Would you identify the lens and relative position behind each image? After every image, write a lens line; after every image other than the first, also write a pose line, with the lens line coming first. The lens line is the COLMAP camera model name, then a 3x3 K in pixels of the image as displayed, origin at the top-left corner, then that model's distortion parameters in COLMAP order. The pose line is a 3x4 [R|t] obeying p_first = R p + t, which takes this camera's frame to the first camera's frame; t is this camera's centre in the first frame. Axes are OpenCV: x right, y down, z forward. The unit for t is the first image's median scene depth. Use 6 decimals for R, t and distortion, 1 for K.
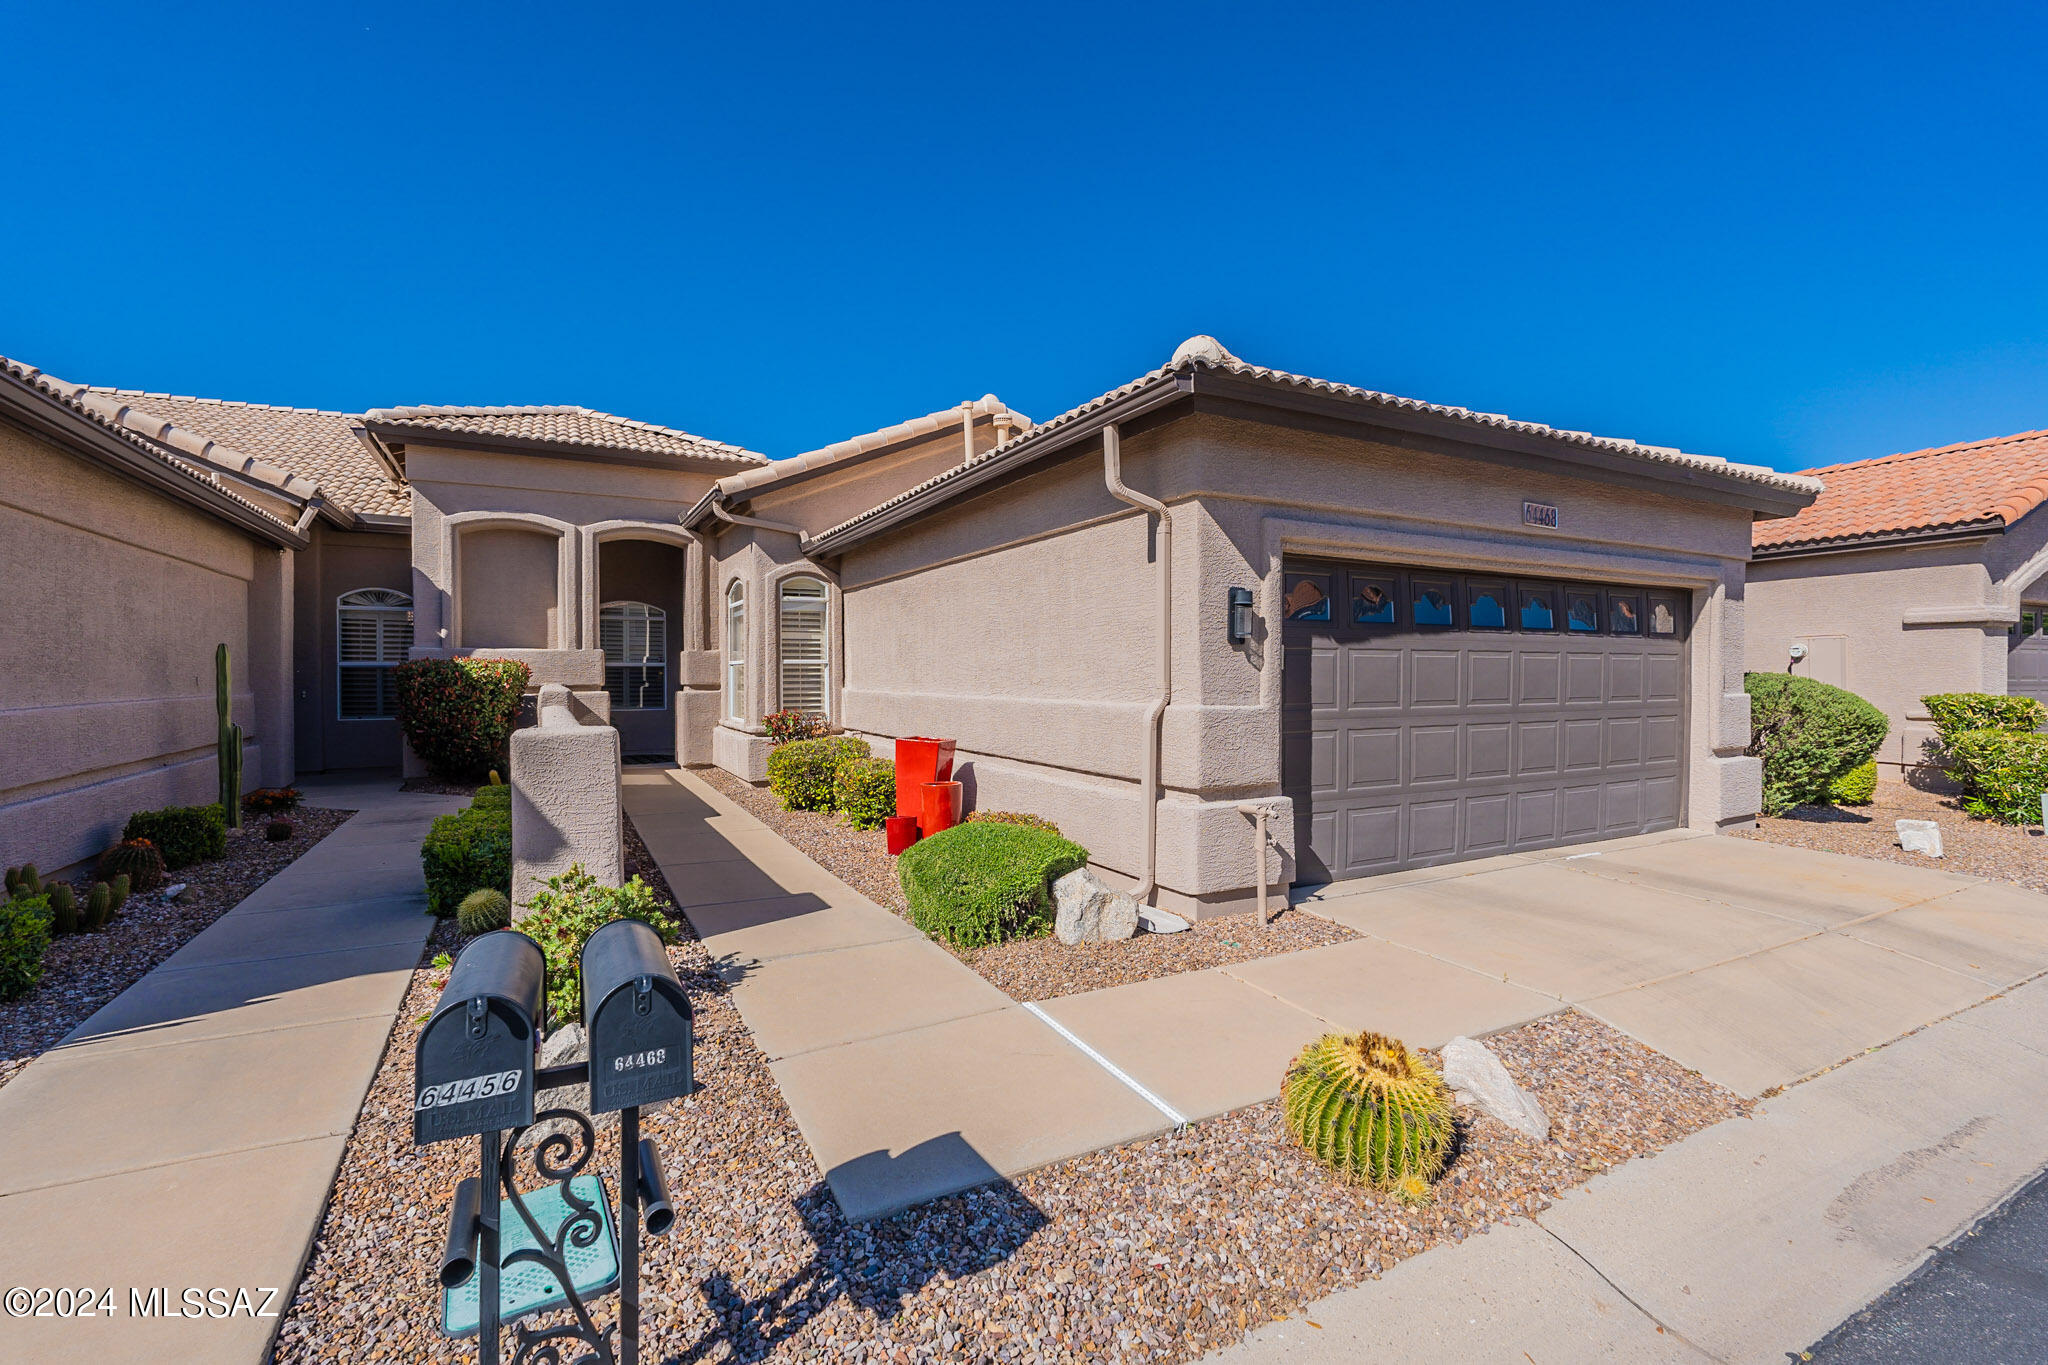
lens RADIAL K [[898.1, 0, 1033.2], [0, 898.1, 684.1], [0, 0, 1]] dist [-0.001151, 0.000767]
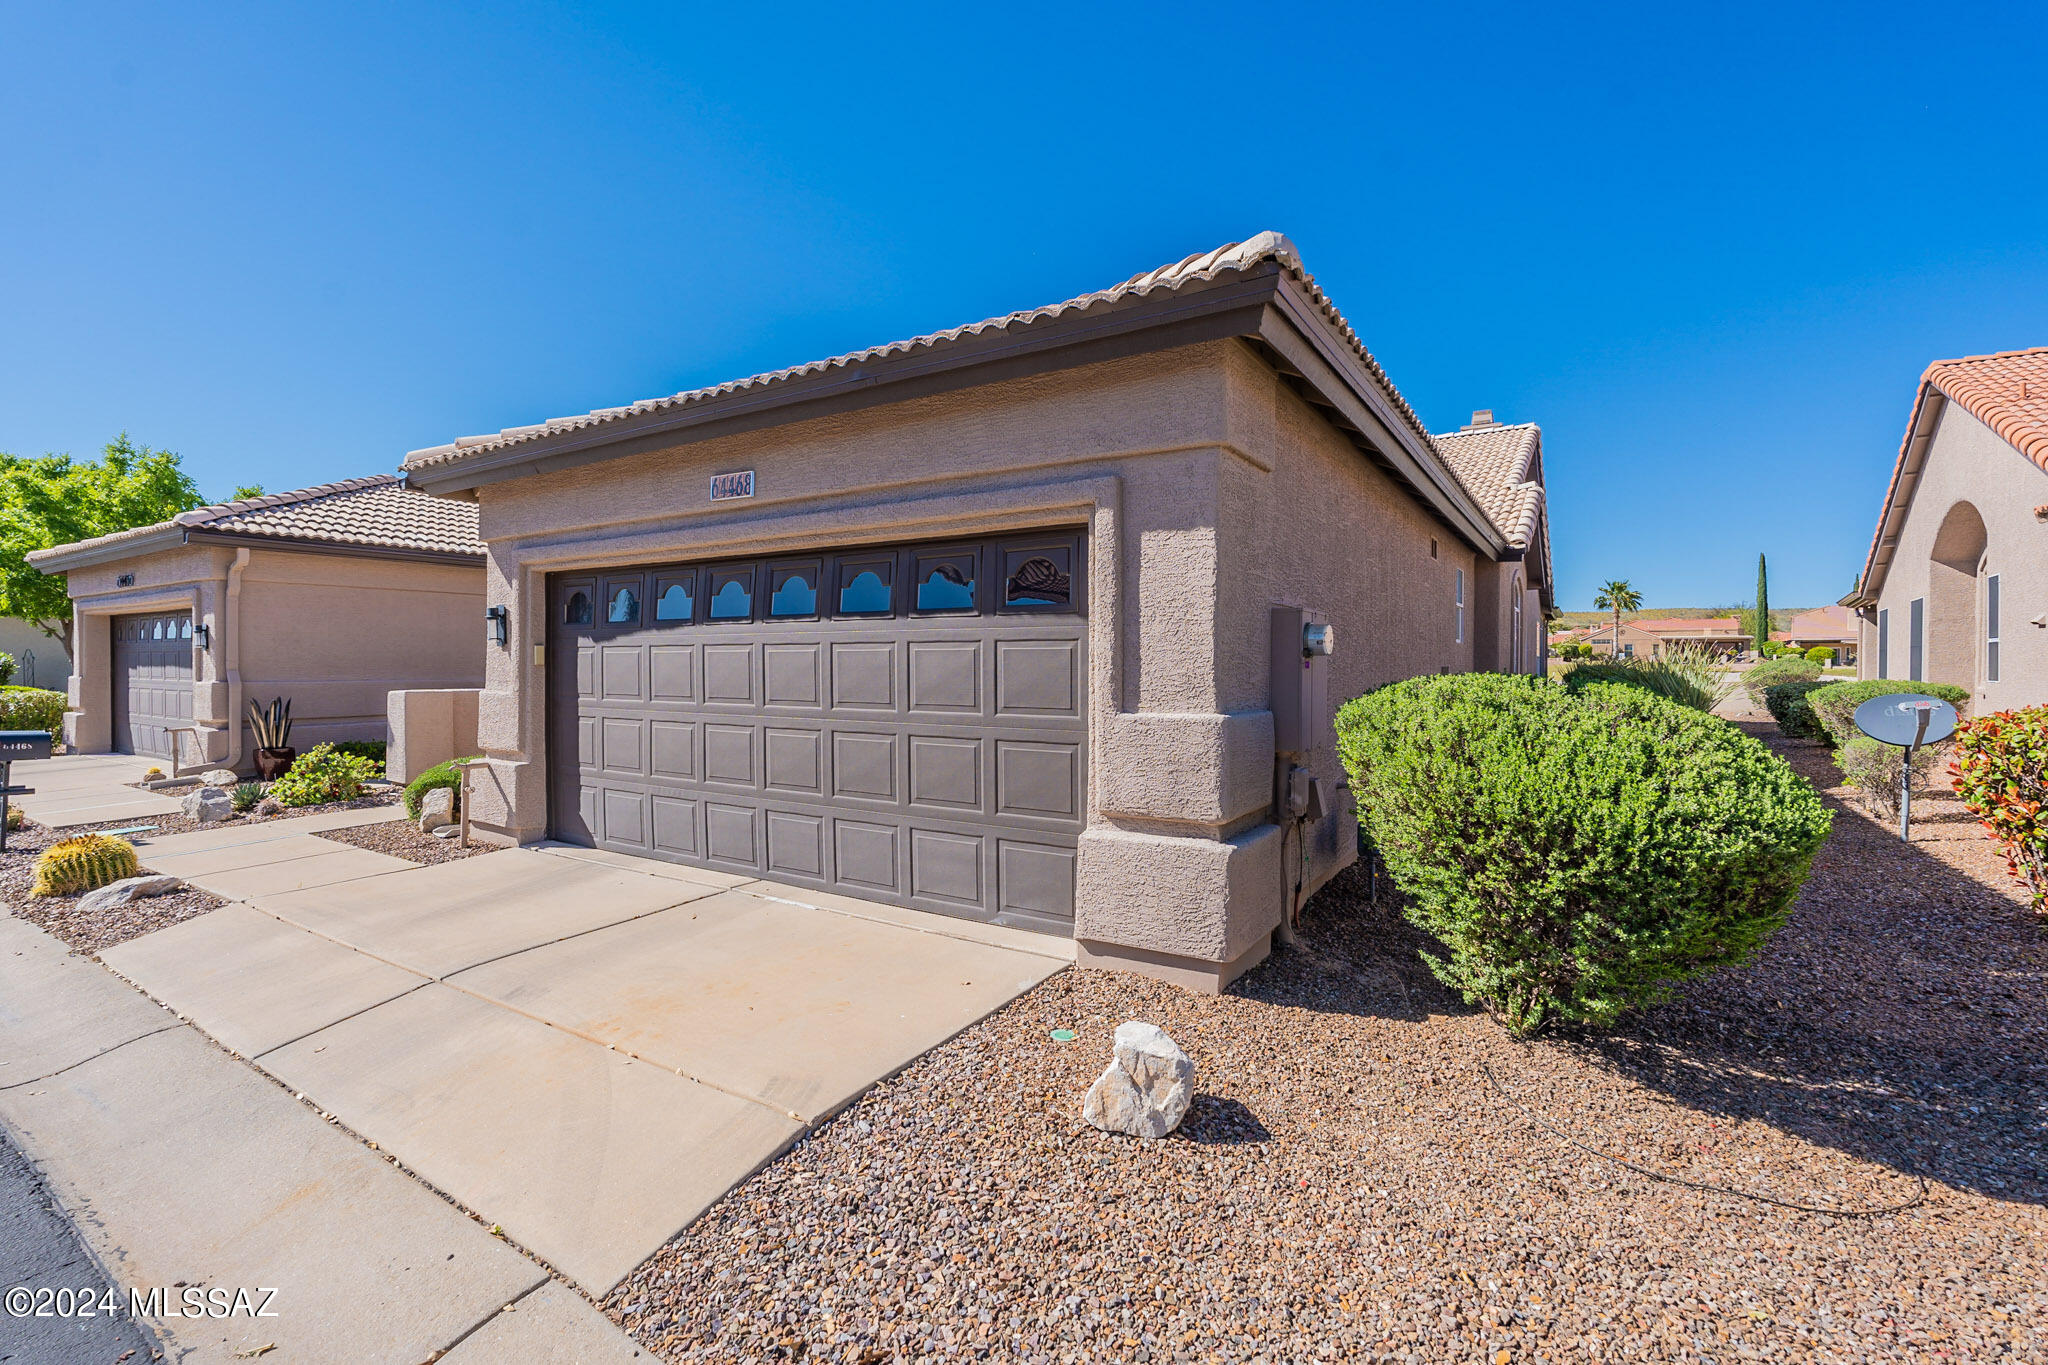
lens RADIAL K [[898.1, 0, 1009.8], [0, 898.1, 673.8], [0, 0, 1]] dist [-0.001151, 0.000767]
pose [[0.484623, 0.012288, -0.874637, 1.403810], [-0.011810, 0.999902, 0.007504, -0.017231], [0.874643, 0.006693, 0.484721, 0.793292]]
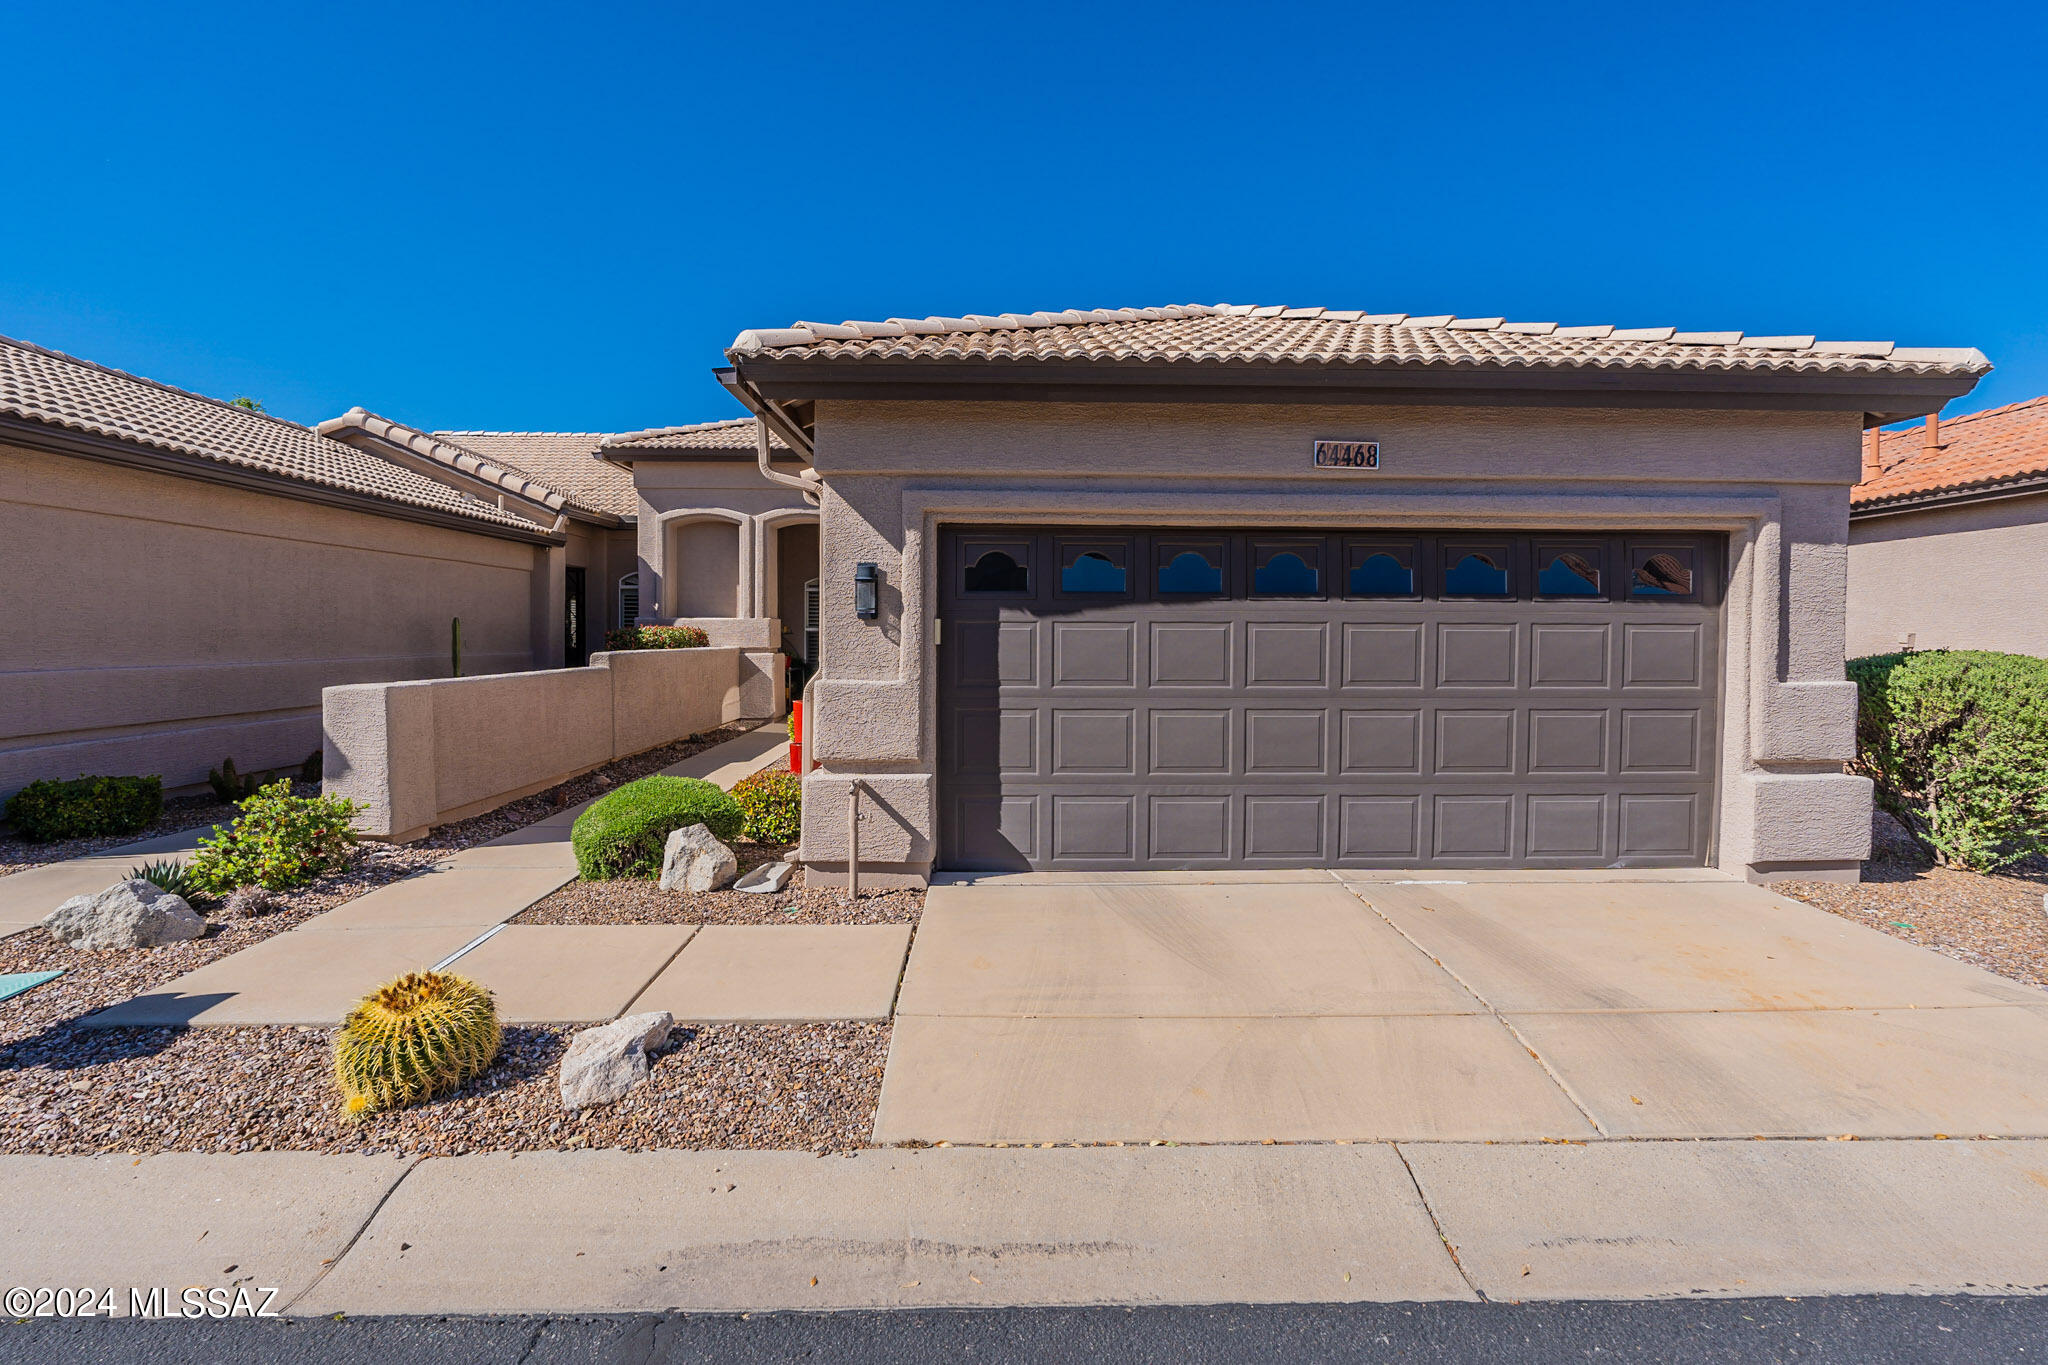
lens RADIAL K [[898.1, 0, 1010.4], [0, 898.1, 661.6], [0, 0, 1]] dist [-0.001151, 0.000767]
pose [[0.893372, 0.017827, -0.448963, 0.641537], [-0.009339, 0.999733, 0.021115, -0.015601], [0.449220, -0.014671, 0.893301, 0.136000]]
